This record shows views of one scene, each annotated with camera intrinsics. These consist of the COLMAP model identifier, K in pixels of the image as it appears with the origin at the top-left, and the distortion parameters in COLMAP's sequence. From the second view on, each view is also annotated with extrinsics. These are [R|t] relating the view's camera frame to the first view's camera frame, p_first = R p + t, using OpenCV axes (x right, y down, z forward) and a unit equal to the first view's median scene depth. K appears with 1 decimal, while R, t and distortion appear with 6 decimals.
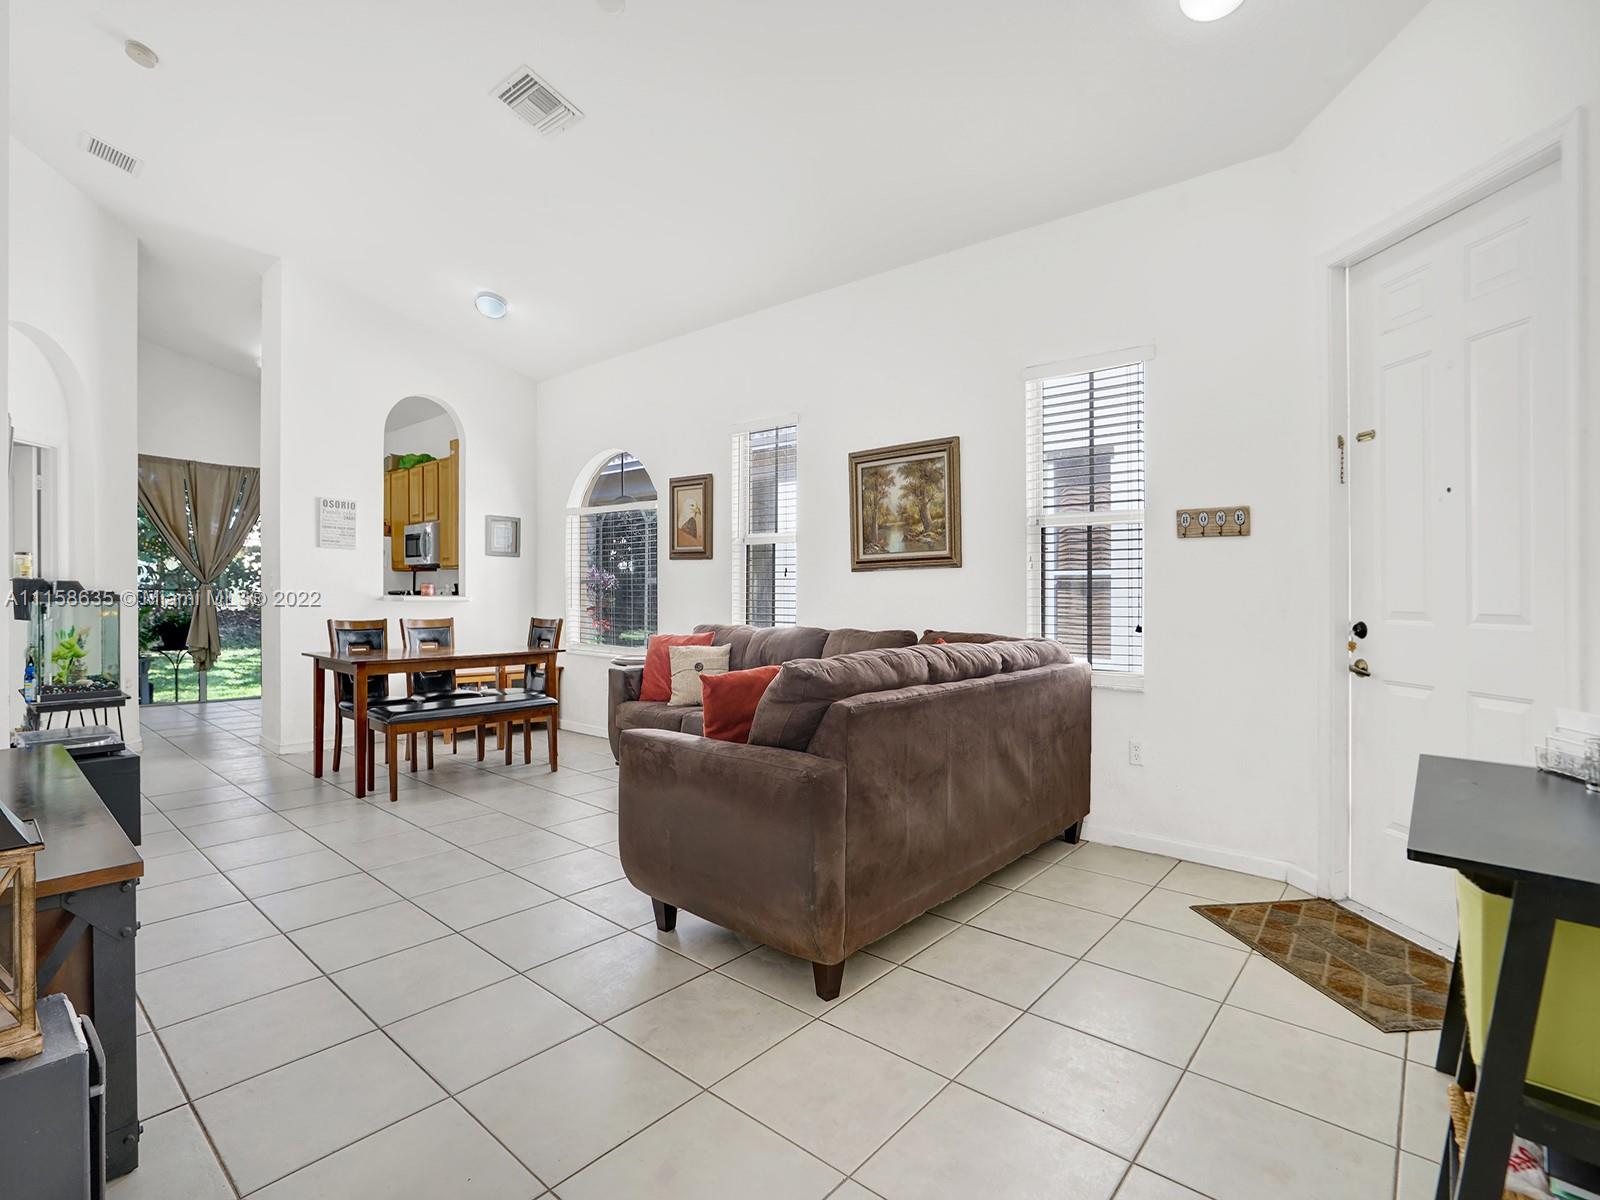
lens RADIAL K [[763.6, 0, 796.6], [0, 763.6, 601.1], [0, 0, 1]] dist [-0.029759, 0.004042]
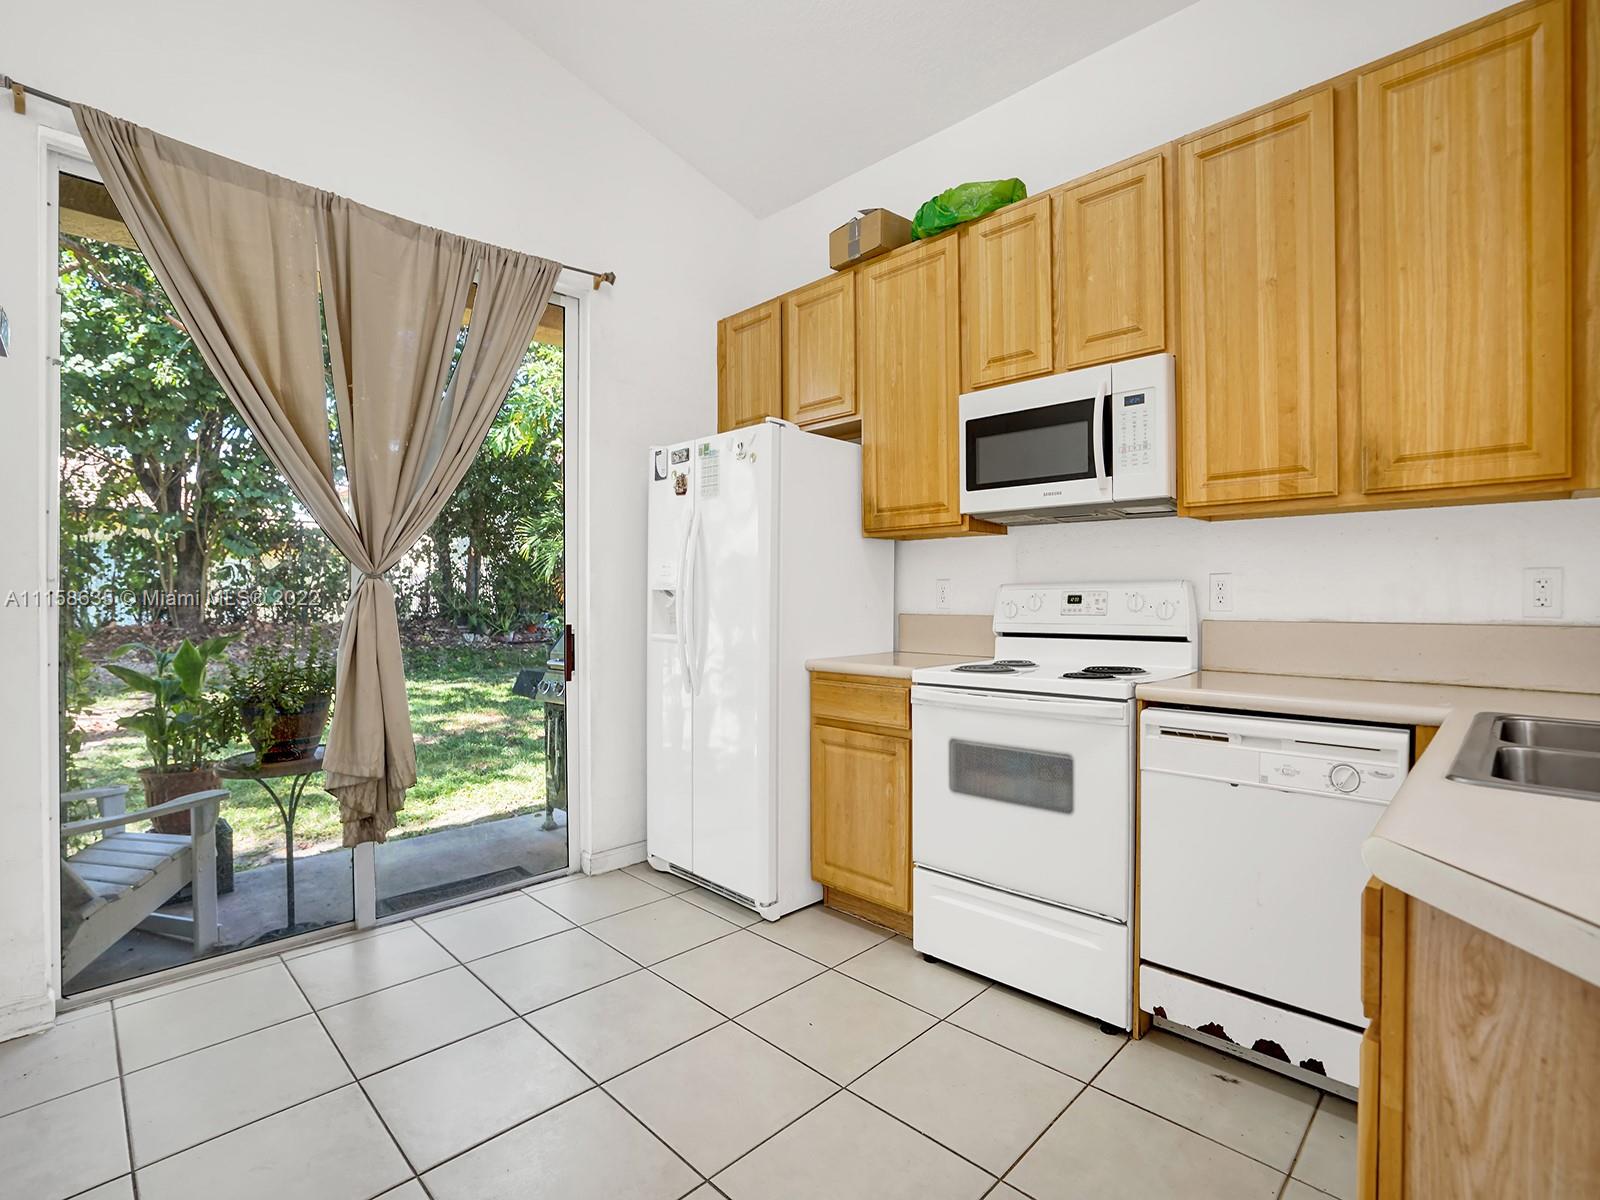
lens RADIAL K [[763.6, 0, 794.7], [0, 763.6, 591.4], [0, 0, 1]] dist [-0.029759, 0.004042]
pose [[0.996276, -0.011938, -0.085389, -1.948712], [0.010923, 0.999864, -0.012345, -0.037823], [0.085525, 0.011367, 0.996271, 2.321482]]
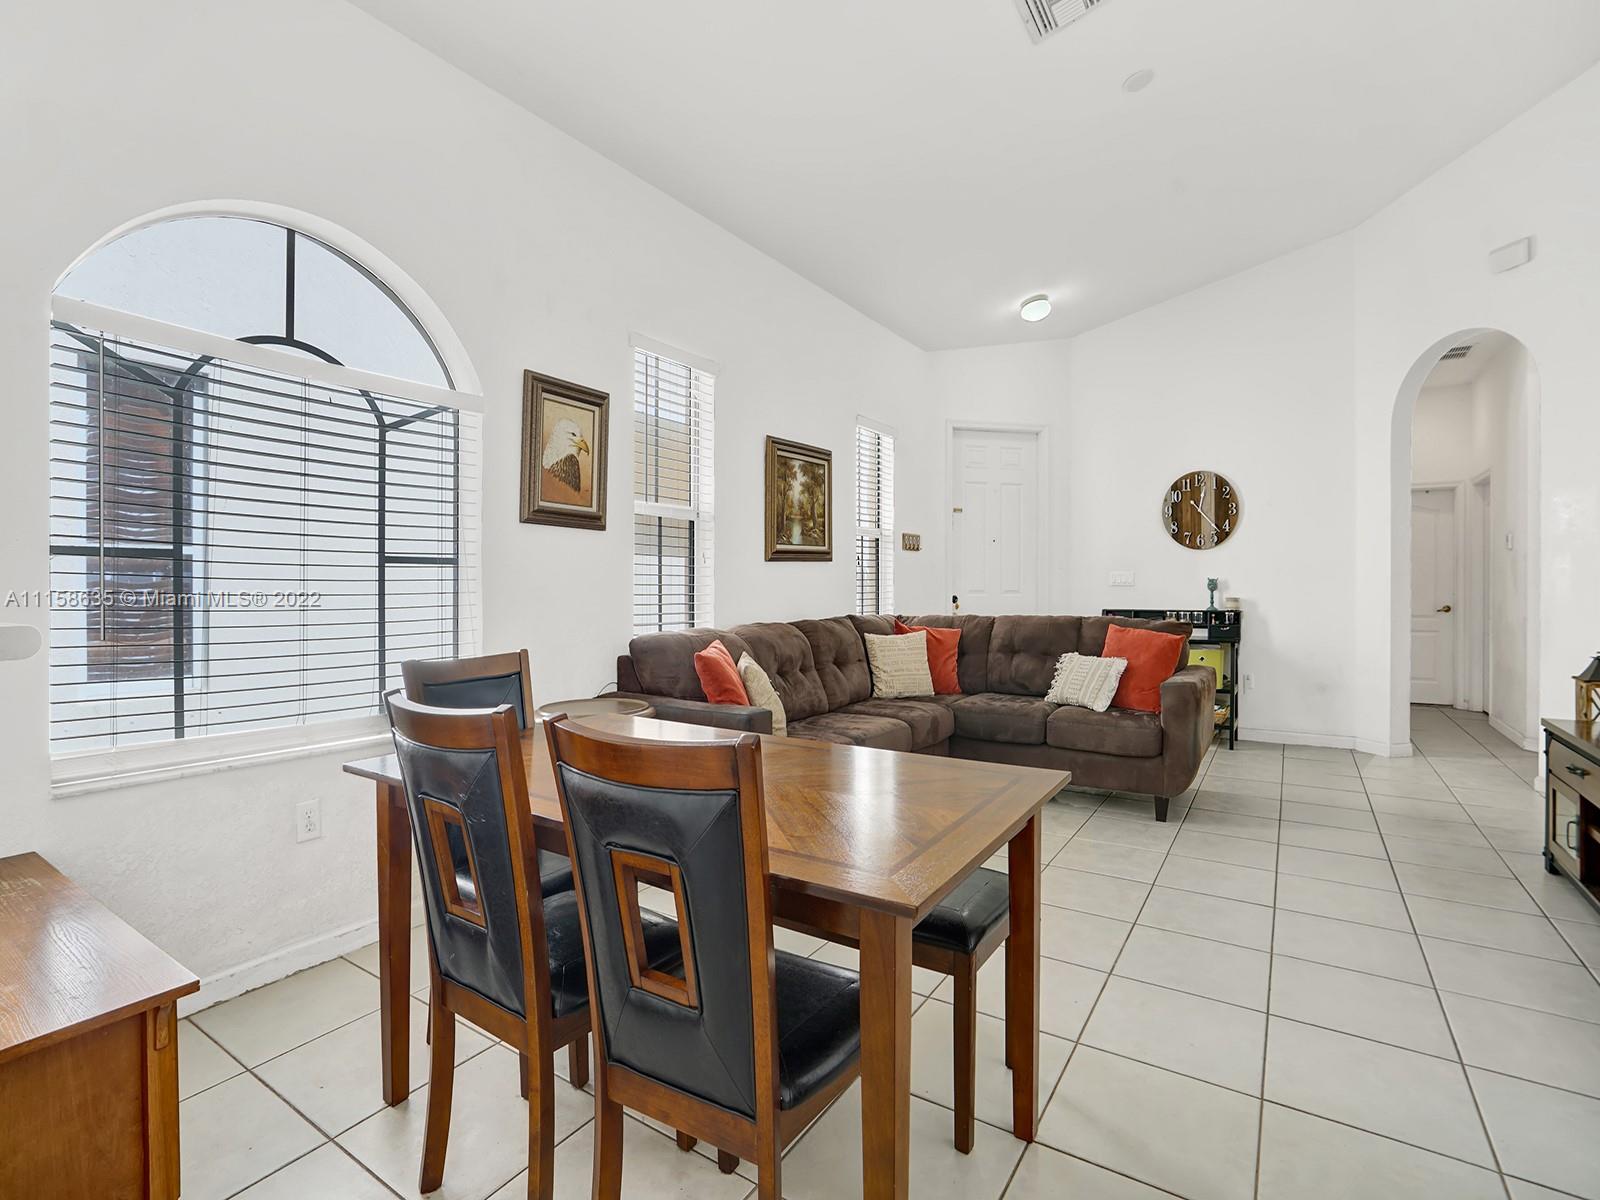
lens RADIAL K [[763.6, 0, 799.3], [0, 763.6, 590.2], [0, 0, 1]] dist [-0.029759, 0.004042]
pose [[-0.109558, -0.015439, 0.993860, -0.898766], [0.009721, 0.999815, 0.016603, -0.018739], [-0.993933, 0.011480, -0.109388, 1.100925]]
